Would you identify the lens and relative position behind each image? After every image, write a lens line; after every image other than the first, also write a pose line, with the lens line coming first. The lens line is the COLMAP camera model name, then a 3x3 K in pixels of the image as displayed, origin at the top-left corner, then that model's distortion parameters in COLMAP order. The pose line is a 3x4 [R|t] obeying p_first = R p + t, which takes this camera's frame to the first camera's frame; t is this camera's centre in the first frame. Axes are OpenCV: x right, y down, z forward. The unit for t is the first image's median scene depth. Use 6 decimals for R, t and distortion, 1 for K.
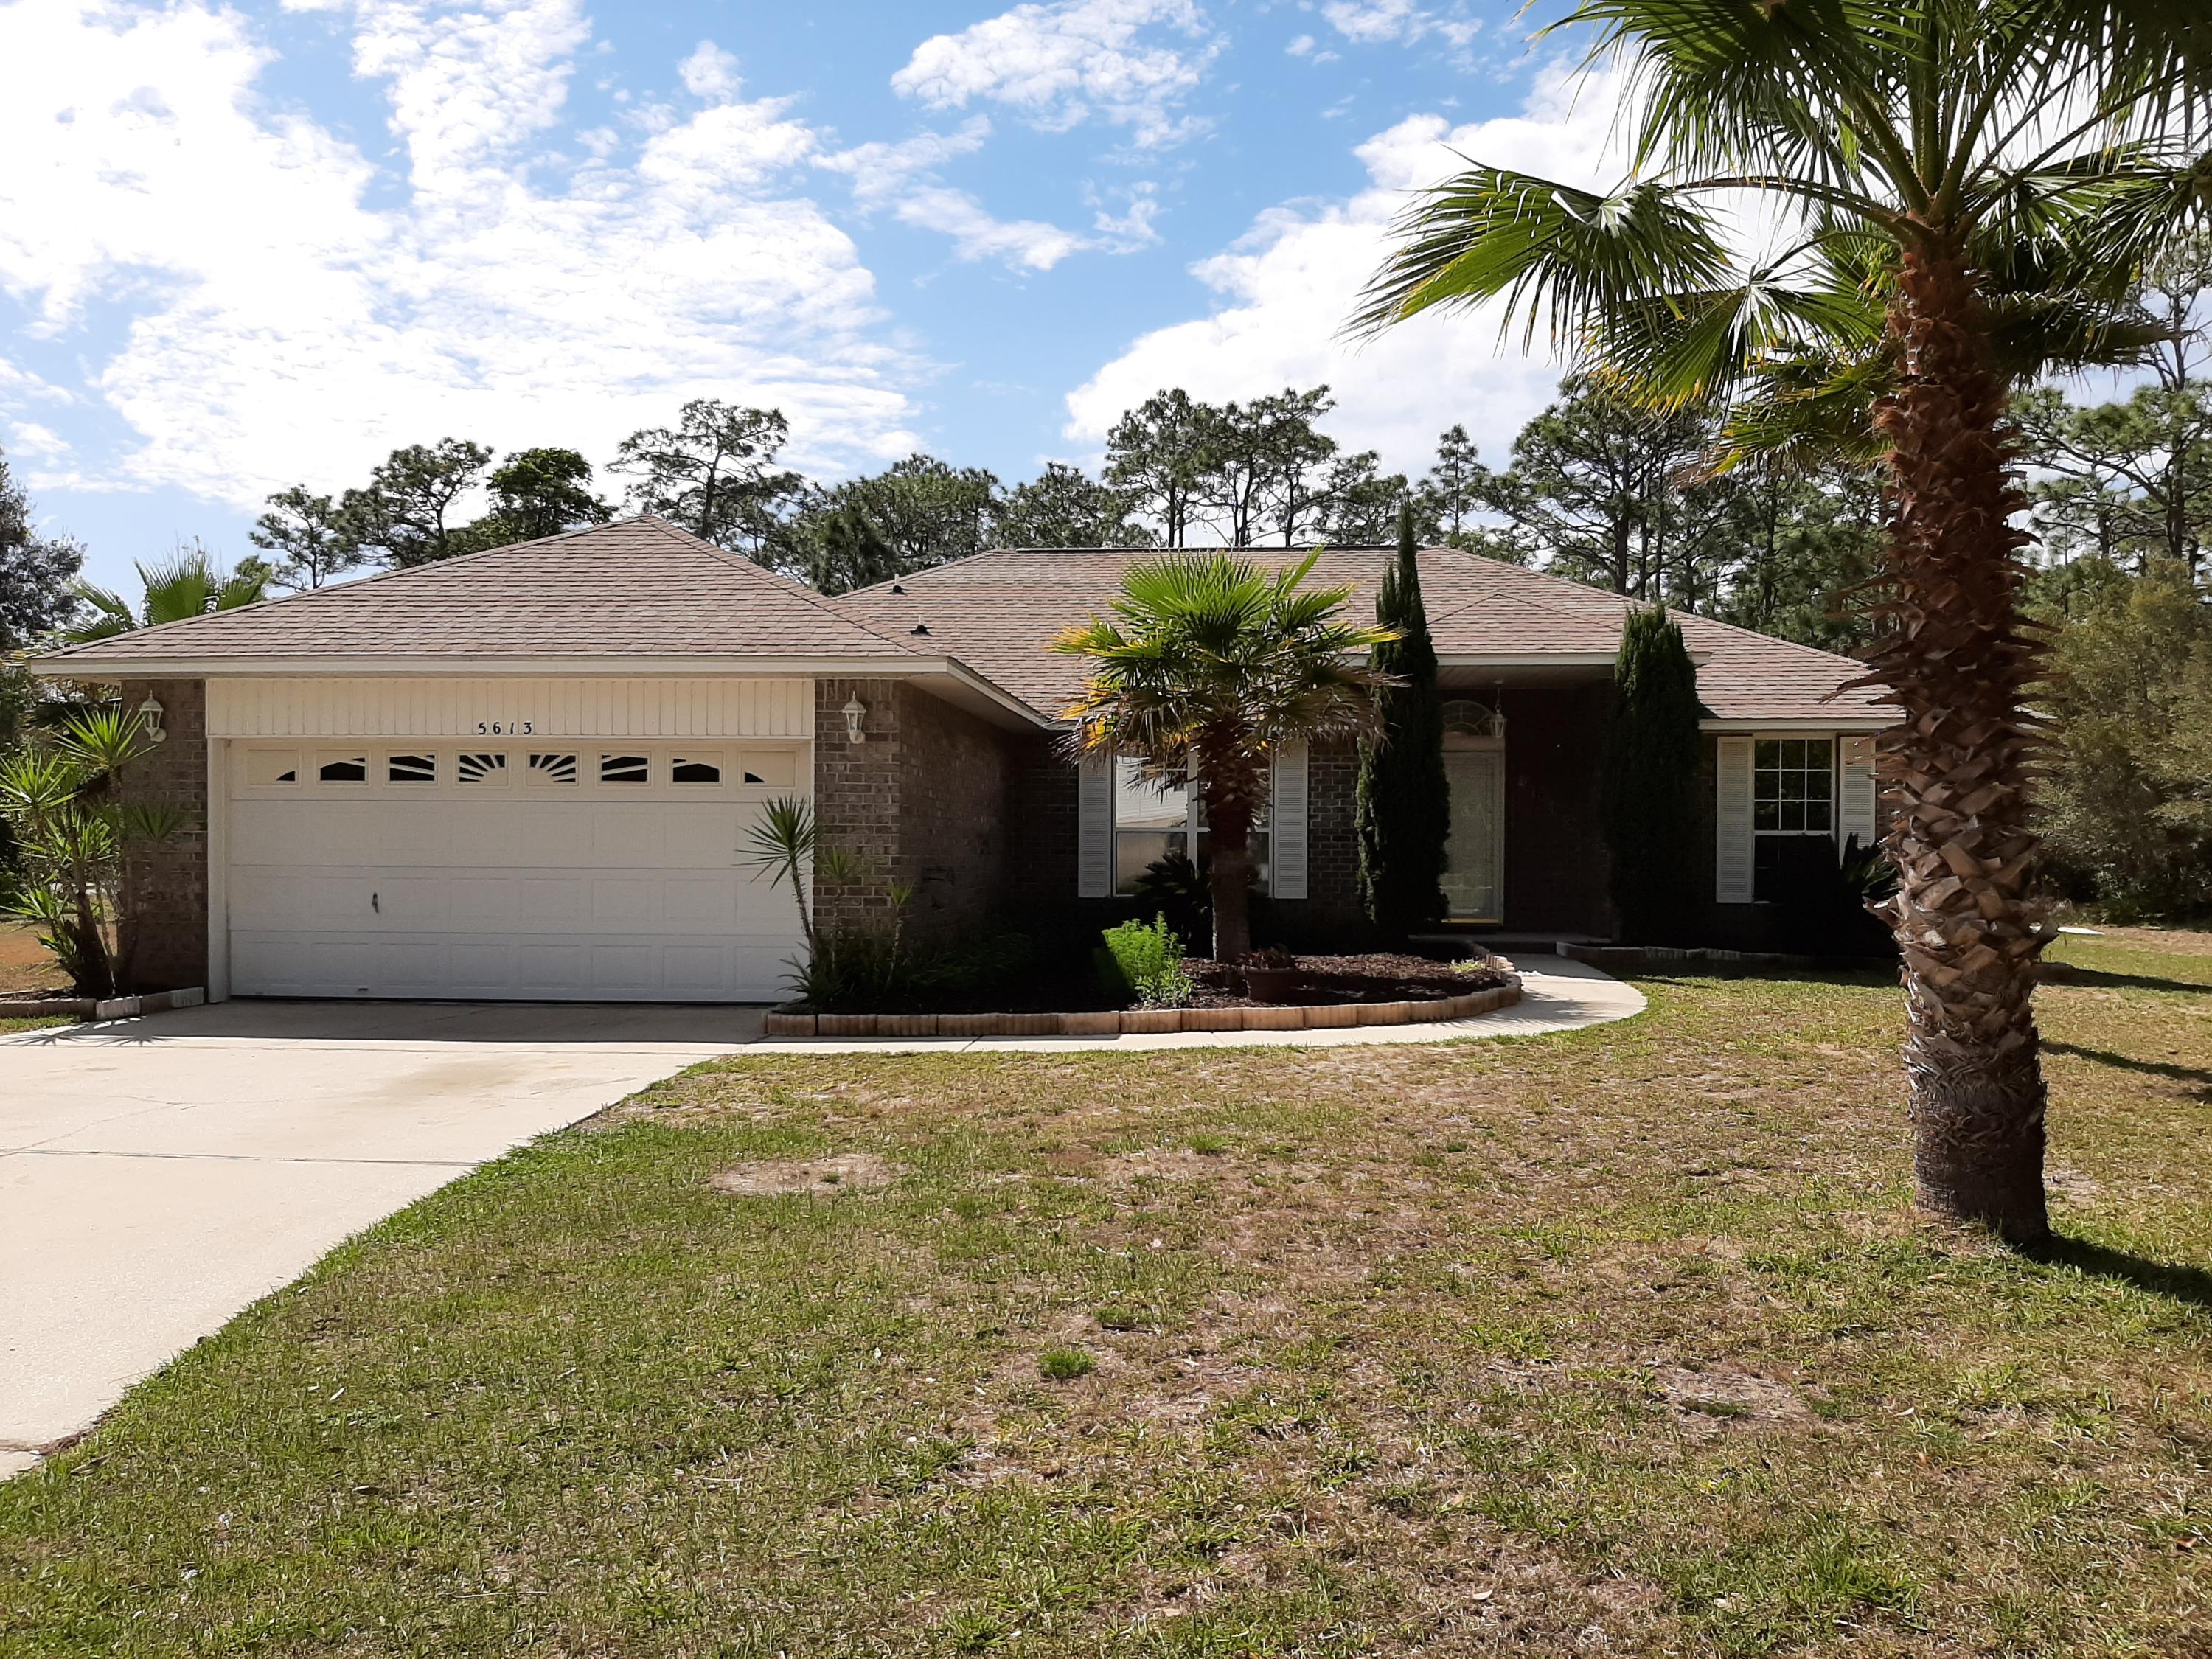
lens RADIAL K [[1810.1, 0, 1152.9], [0, 1810.1, 826.9], [0, 0, 1]] dist [0.131837, -0.342652]
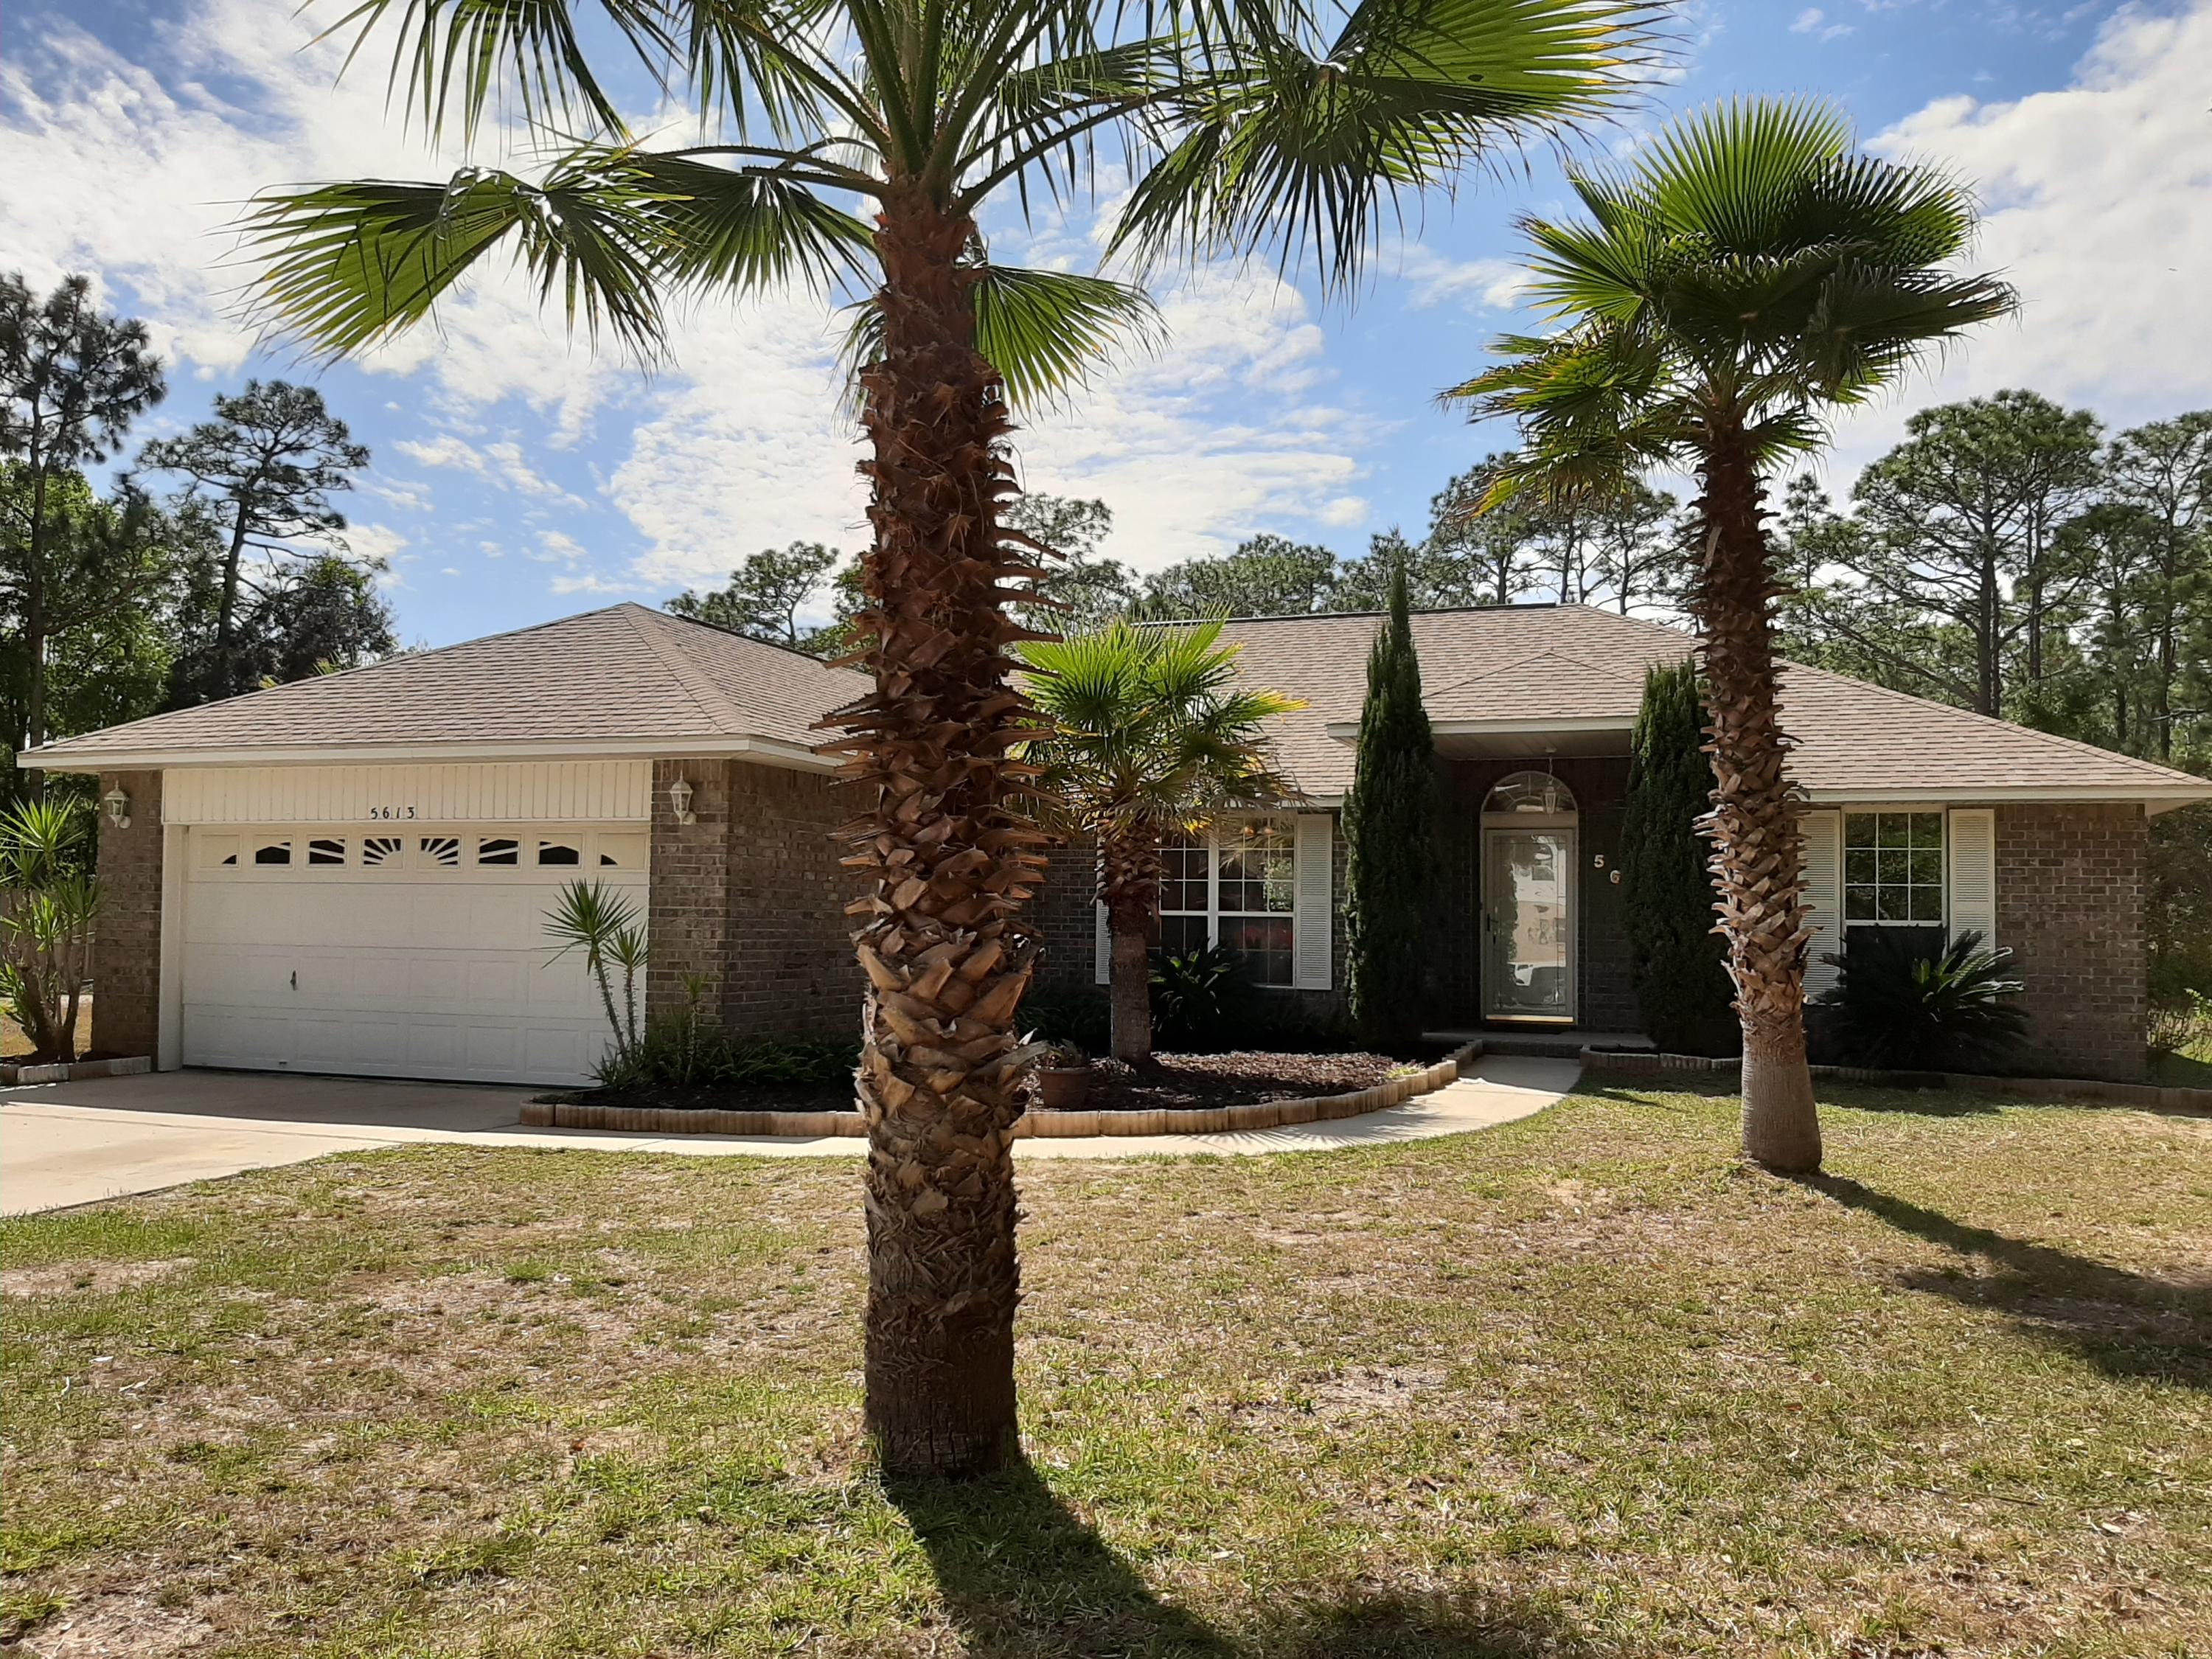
lens RADIAL K [[1810.1, 0, 1152.9], [0, 1810.1, 826.9], [0, 0, 1]] dist [0.131837, -0.342652]
pose [[0.964592, -0.006344, -0.263669, 0.324049], [-0.005126, 0.999071, -0.042790, -0.003983], [0.263695, 0.042626, 0.963664, 0.116995]]
